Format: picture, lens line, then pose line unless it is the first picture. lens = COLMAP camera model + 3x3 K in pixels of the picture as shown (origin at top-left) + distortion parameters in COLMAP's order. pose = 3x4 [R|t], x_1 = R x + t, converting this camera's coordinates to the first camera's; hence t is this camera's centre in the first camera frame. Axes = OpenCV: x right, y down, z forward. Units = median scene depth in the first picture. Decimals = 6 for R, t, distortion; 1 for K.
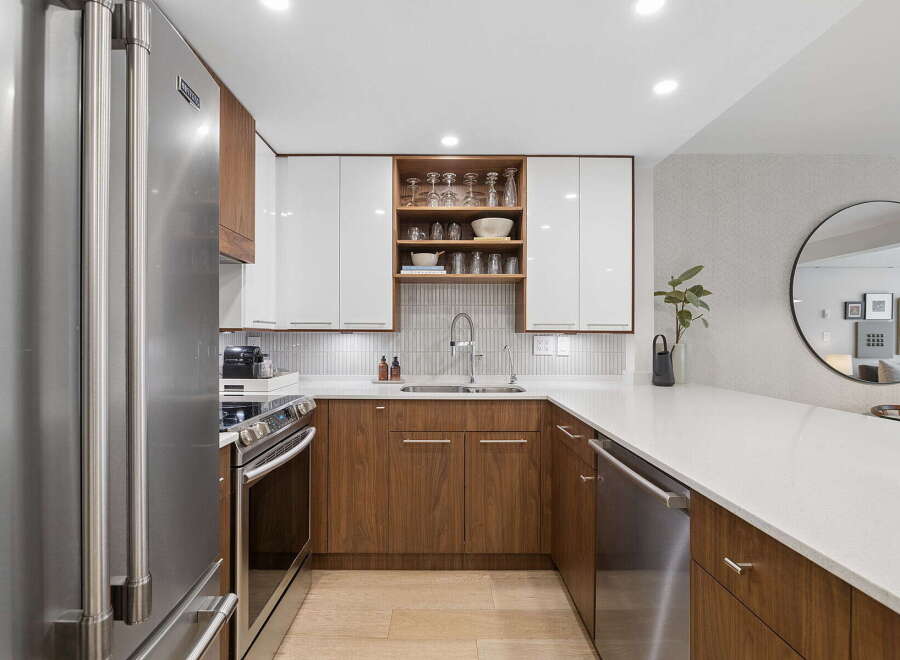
lens RADIAL K [[438.9, 0, 447.2], [0, 438.9, 336.1], [0, 0, 1]] dist [-0.012513, 0.000847]
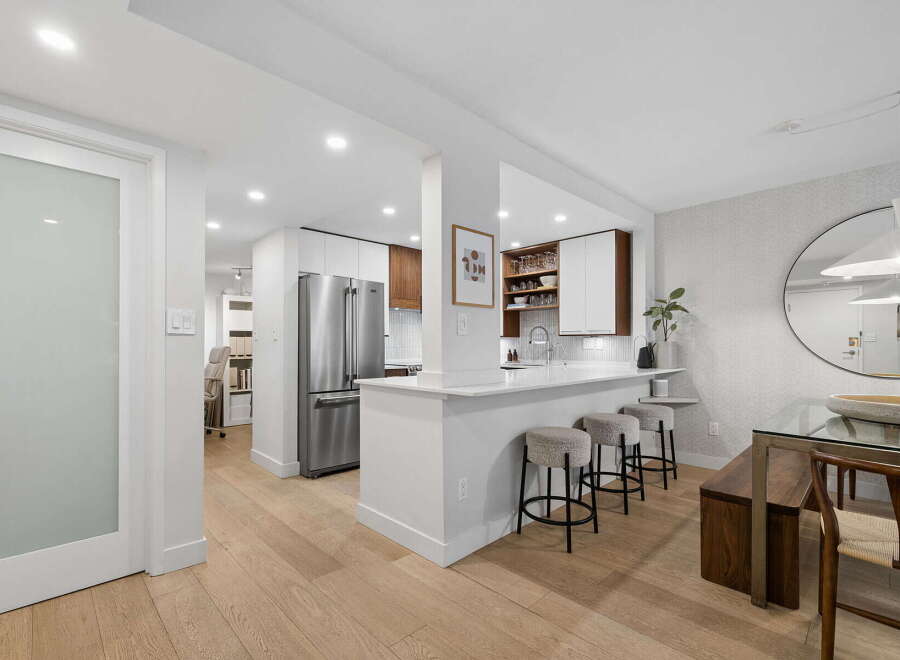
lens RADIAL K [[432.4, 0, 447.2], [0, 432.4, 333.0], [0, 0, 1]] dist [0.002258, 0.000561]
pose [[0.685420, -0.022277, -0.727807, 1.147631], [0.007865, 0.999700, -0.023191, 0.017002], [0.728106, 0.010171, 0.685389, -0.577176]]
